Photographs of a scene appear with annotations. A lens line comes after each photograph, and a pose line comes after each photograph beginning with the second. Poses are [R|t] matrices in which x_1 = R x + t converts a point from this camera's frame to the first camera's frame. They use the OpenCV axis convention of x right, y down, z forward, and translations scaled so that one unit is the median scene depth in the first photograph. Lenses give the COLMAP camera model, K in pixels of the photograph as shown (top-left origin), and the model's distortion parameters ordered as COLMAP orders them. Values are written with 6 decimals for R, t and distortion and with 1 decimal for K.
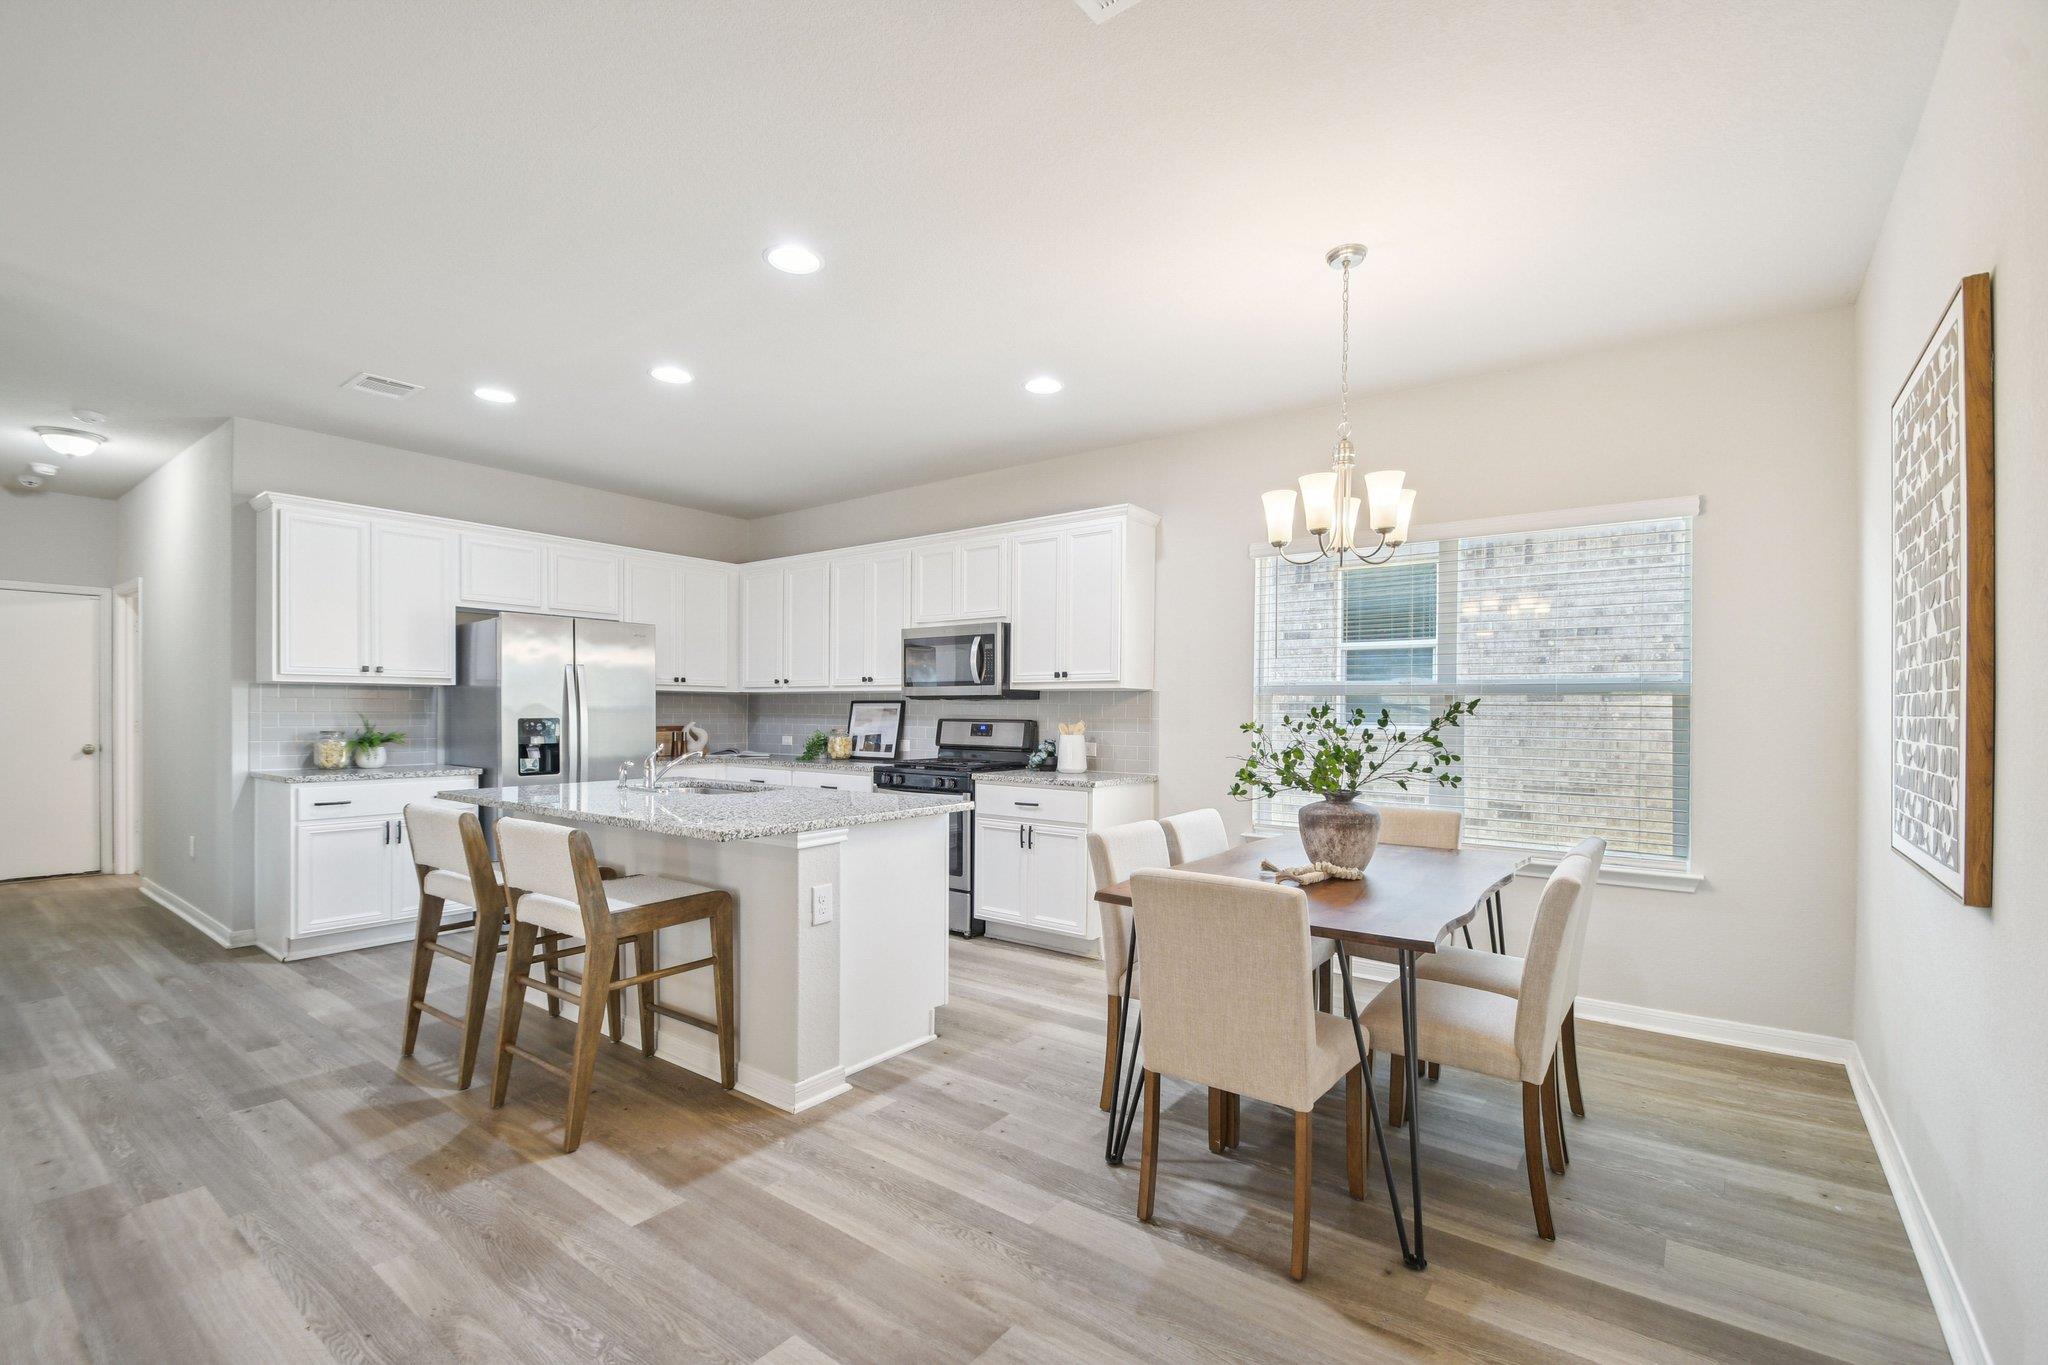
lens RADIAL K [[902.9, 0, 1020.1], [0, 902.9, 720.4], [0, 0, 1]] dist [0.002575, -0.010192]
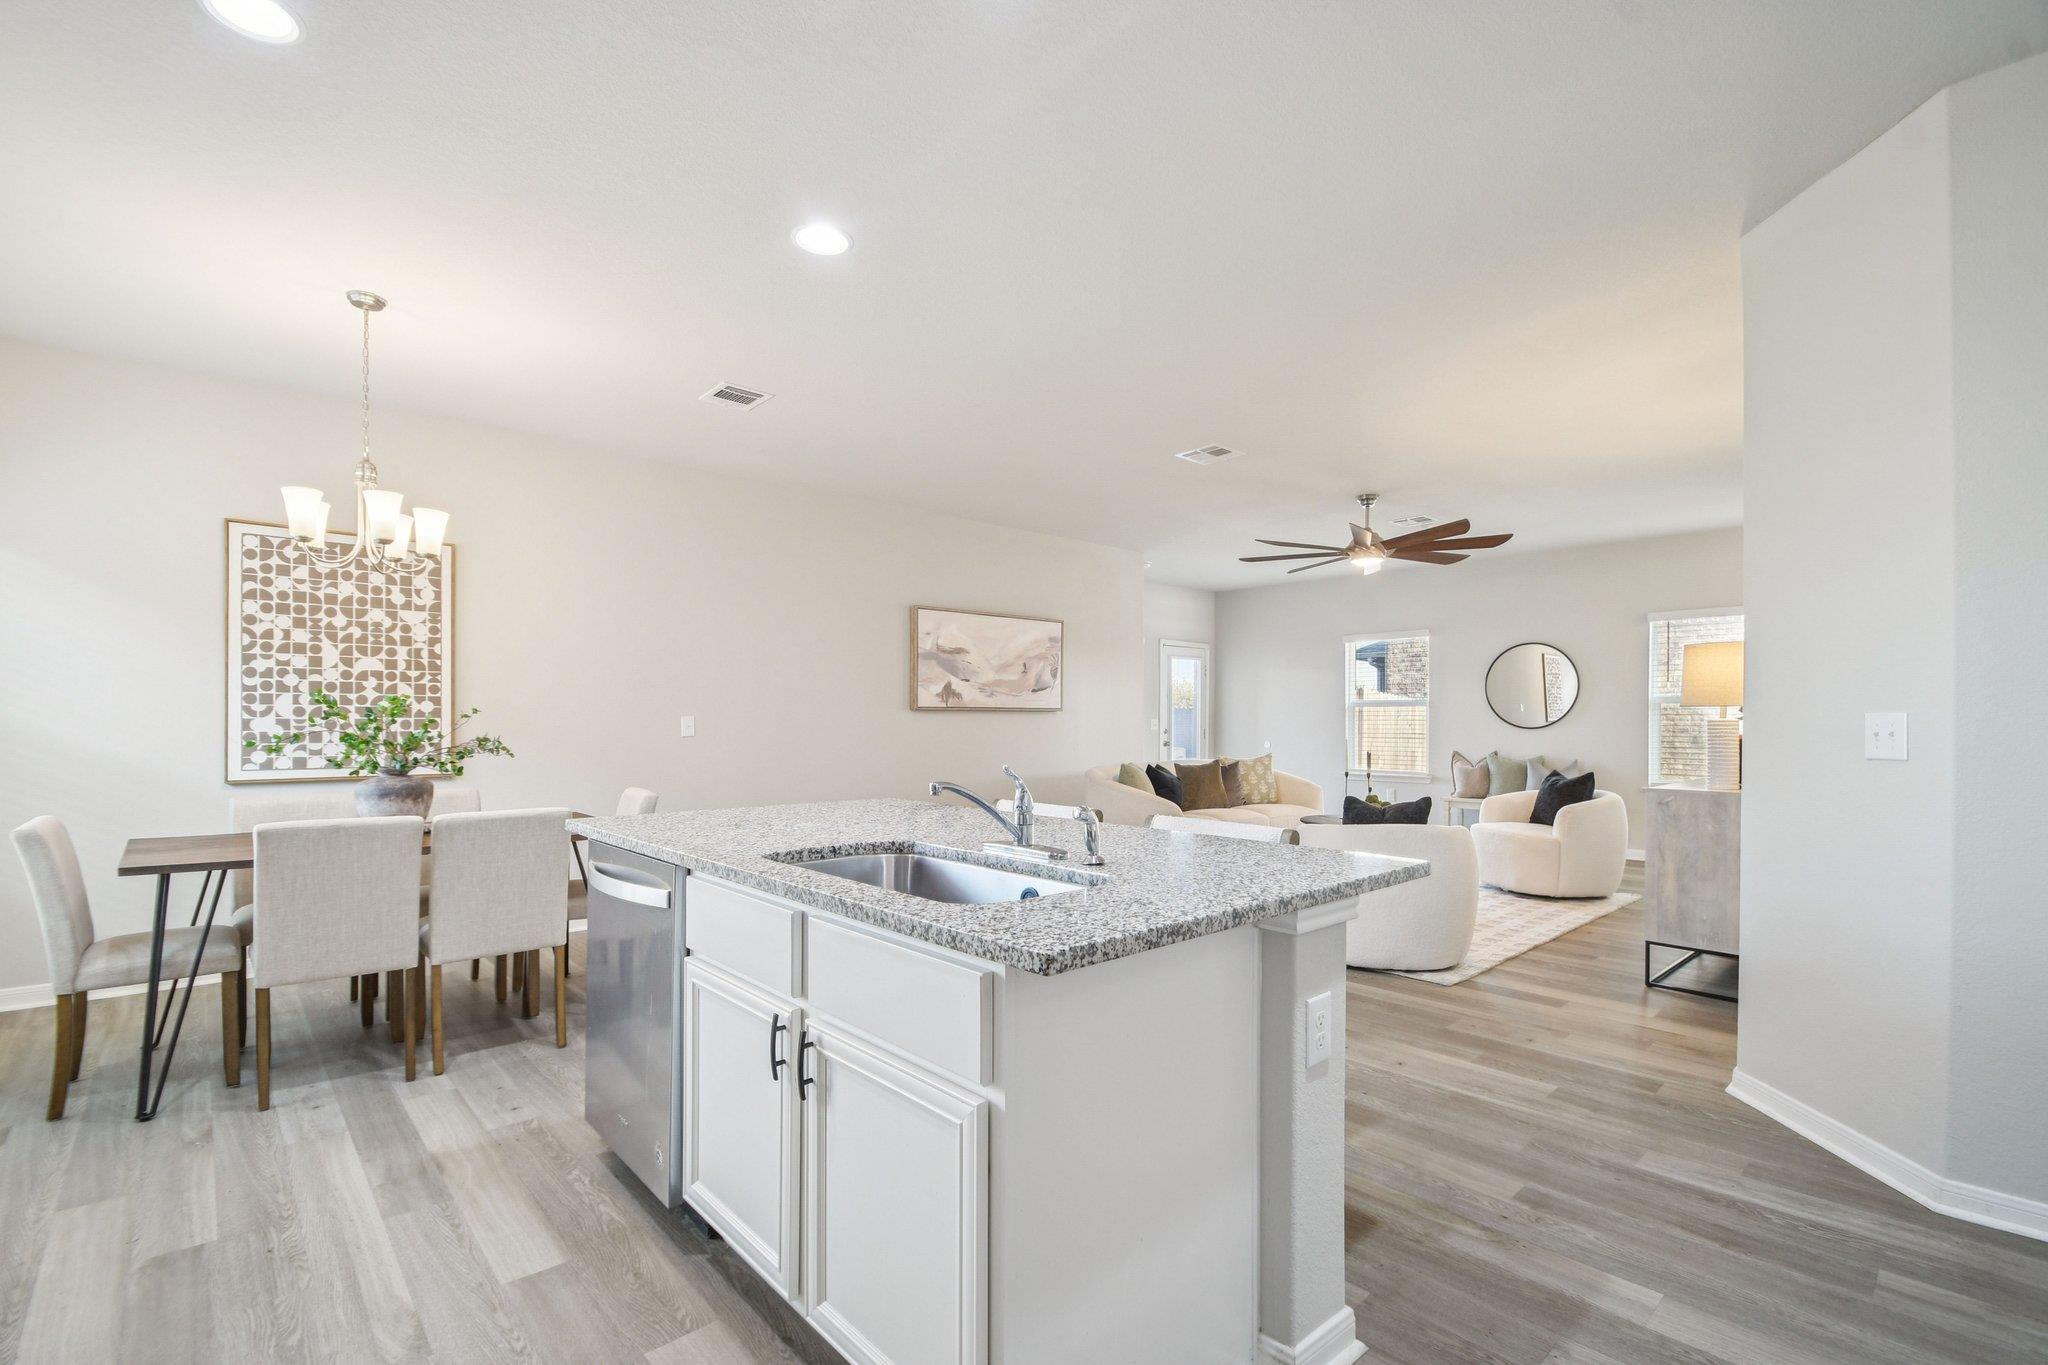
lens RADIAL K [[902.9, 0, 1014.6], [0, 902.9, 730.8], [0, 0, 1]] dist [0.002575, -0.010192]
pose [[-0.981577, -0.012436, 0.190662, -0.379788], [-0.008098, 0.999691, 0.023518, -0.002600], [-0.190896, 0.021541, -0.981374, 1.131822]]
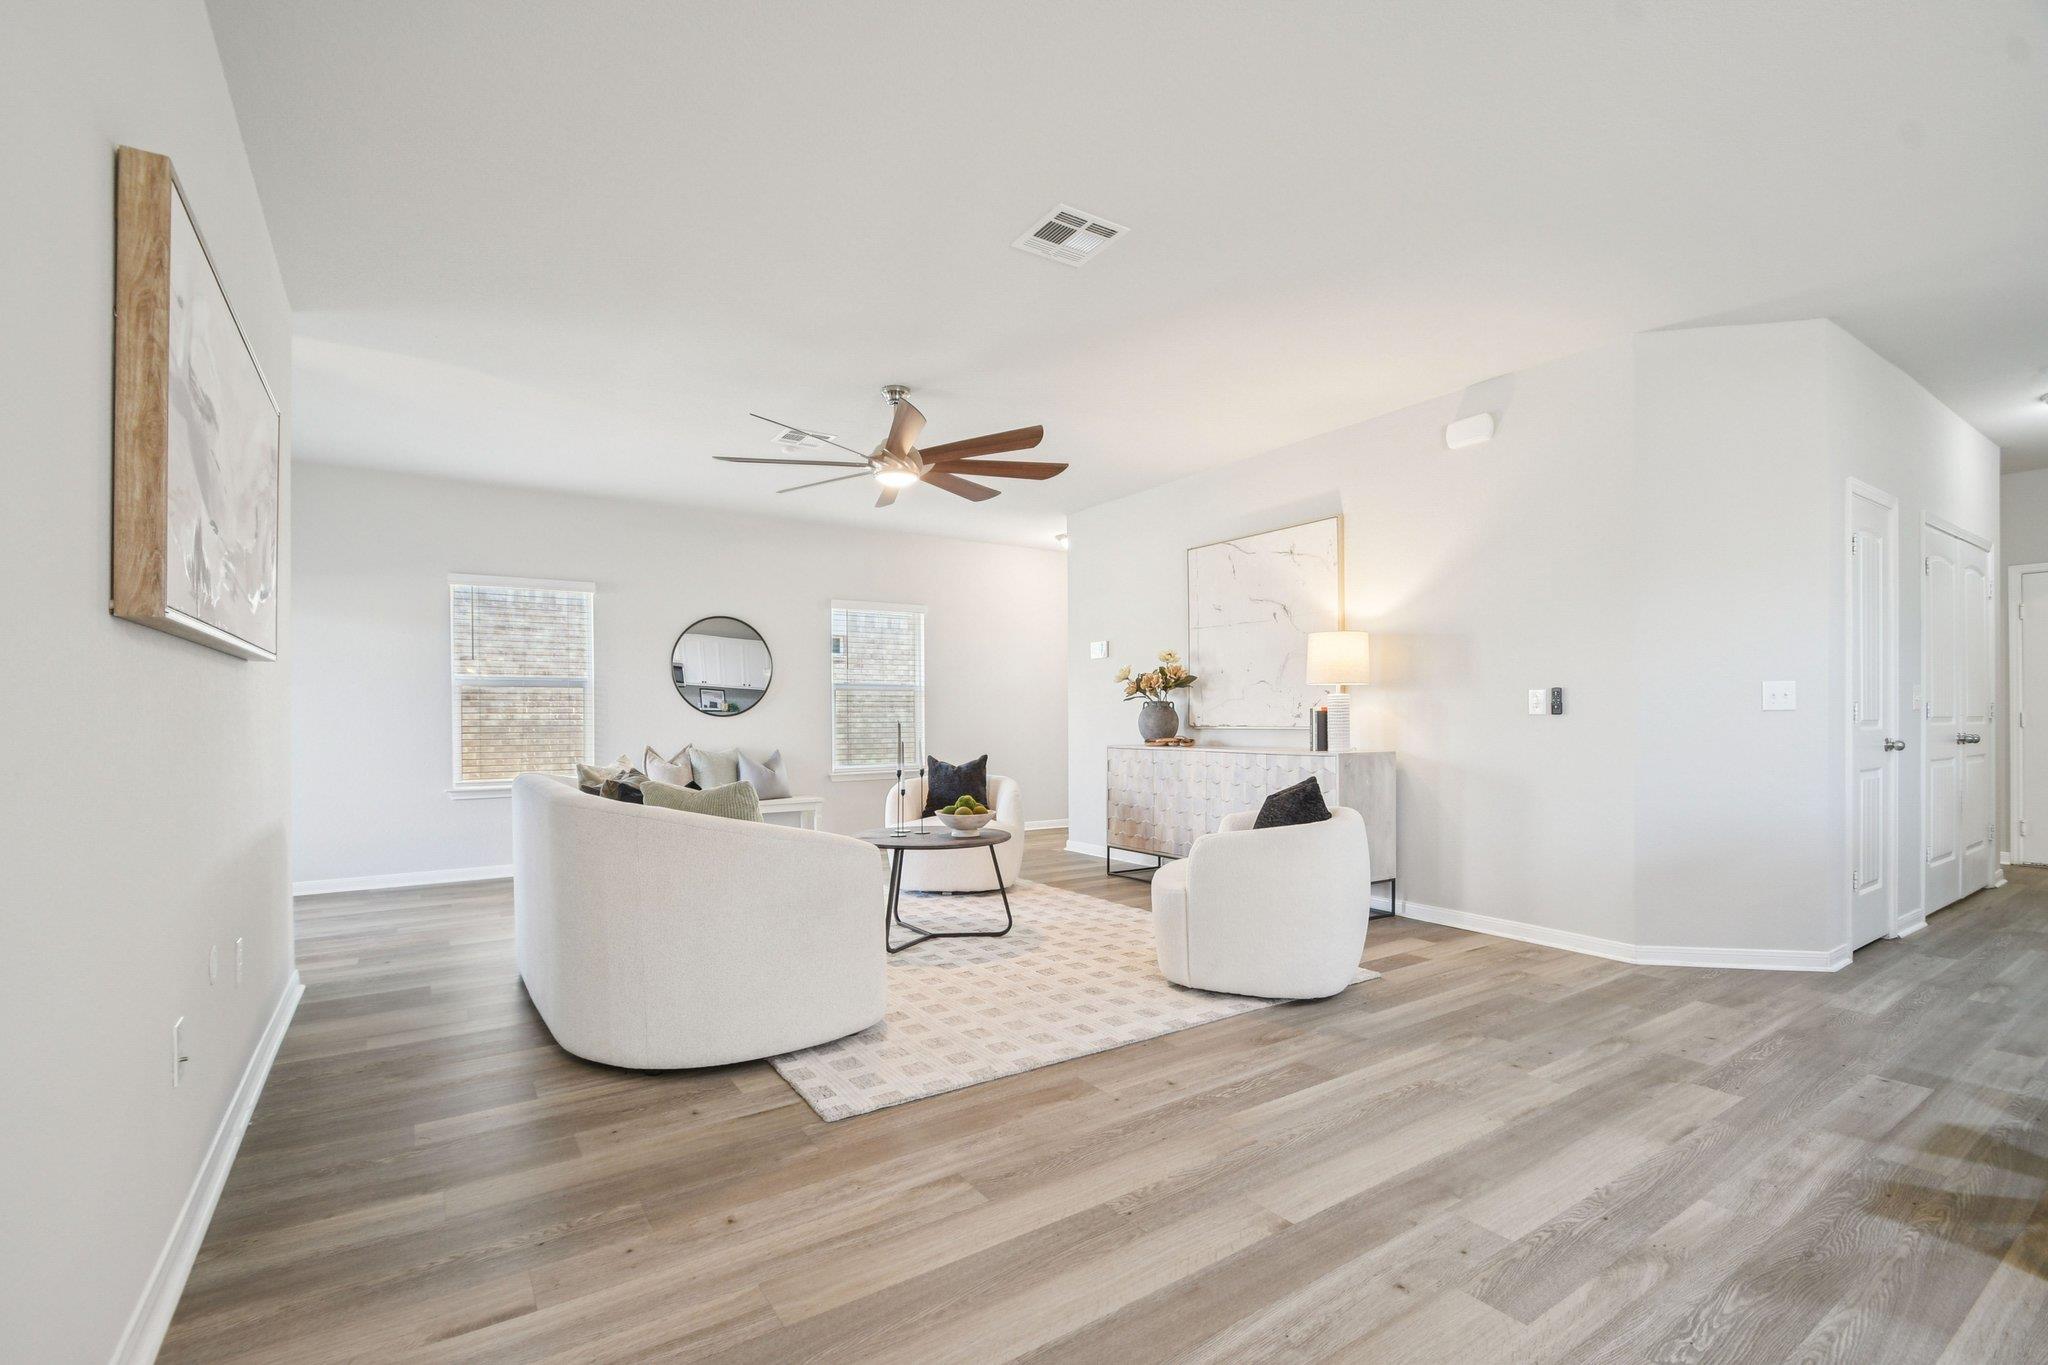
lens RADIAL K [[902.9, 0, 1012.4], [0, 902.9, 722.2], [0, 0, 1]] dist [0.002575, -0.010192]
pose [[-0.331499, -0.003409, -0.943449, 0.185737], [-0.004132, 0.999989, -0.002161, 0.033909], [0.943446, 0.003182, -0.331510, 0.240567]]
